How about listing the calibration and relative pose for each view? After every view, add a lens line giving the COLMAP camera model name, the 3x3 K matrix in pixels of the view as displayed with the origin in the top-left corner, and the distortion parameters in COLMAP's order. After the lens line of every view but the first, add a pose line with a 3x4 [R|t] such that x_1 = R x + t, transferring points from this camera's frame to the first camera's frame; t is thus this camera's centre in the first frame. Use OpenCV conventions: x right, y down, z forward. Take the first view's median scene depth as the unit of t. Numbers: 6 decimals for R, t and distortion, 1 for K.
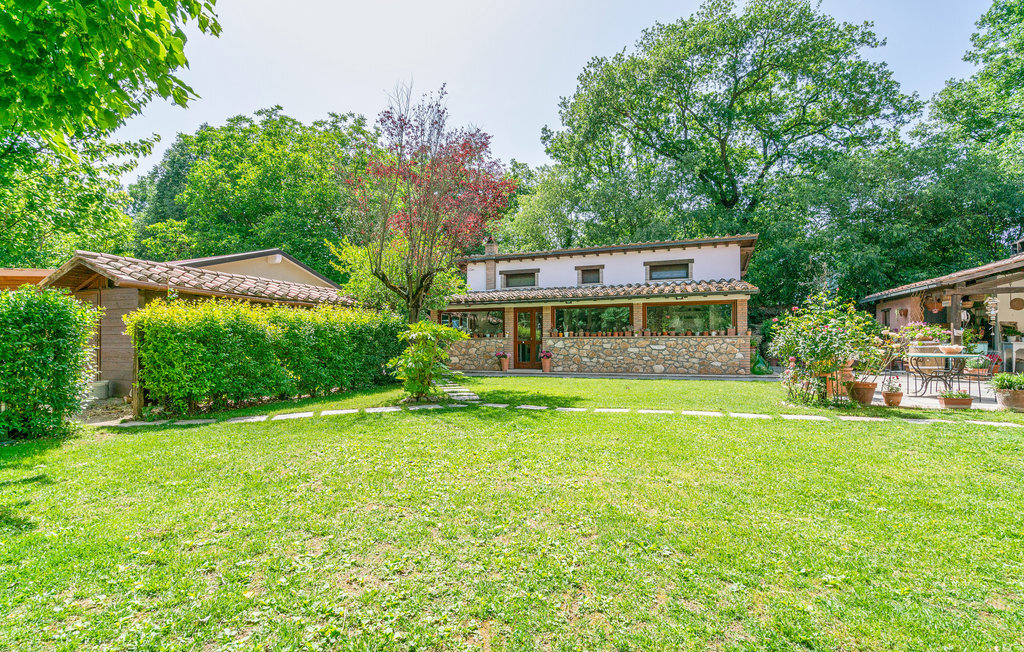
lens RADIAL K [[473.4, 0, 513.3], [0, 473.4, 325.5], [0, 0, 1]] dist [-0.006433, 0.000730]
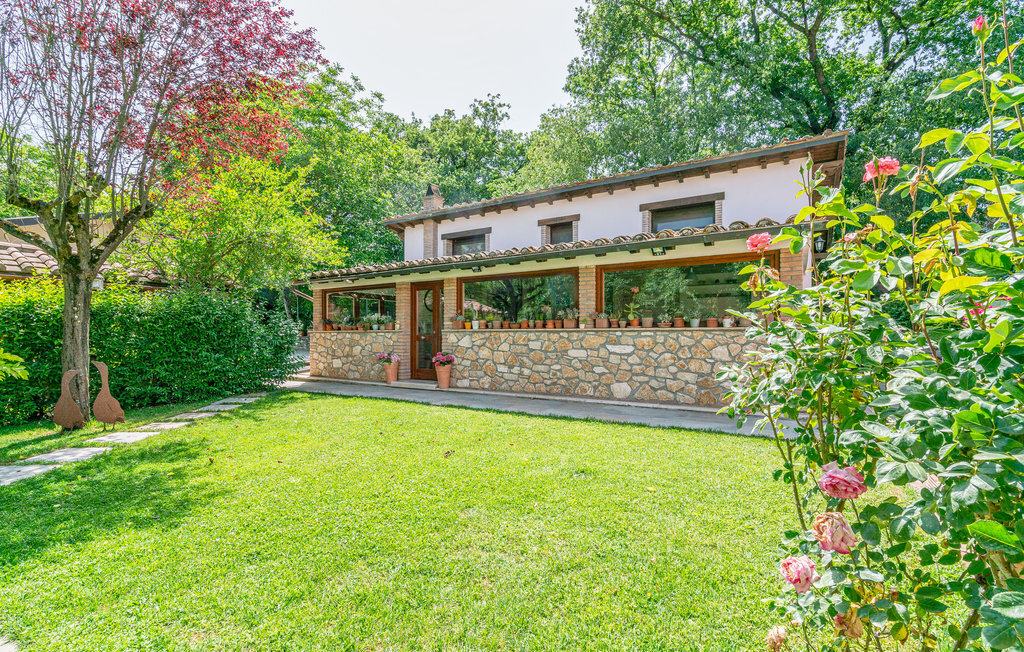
lens RADIAL K [[473.4, 0, 510.0], [0, 473.4, 330.7], [0, 0, 1]] dist [-0.006433, 0.000730]
pose [[0.980620, 0.001118, -0.195918, 0.269550], [0.004536, 0.999586, 0.028410, 0.009614], [0.195869, -0.028748, 0.980209, 0.434871]]
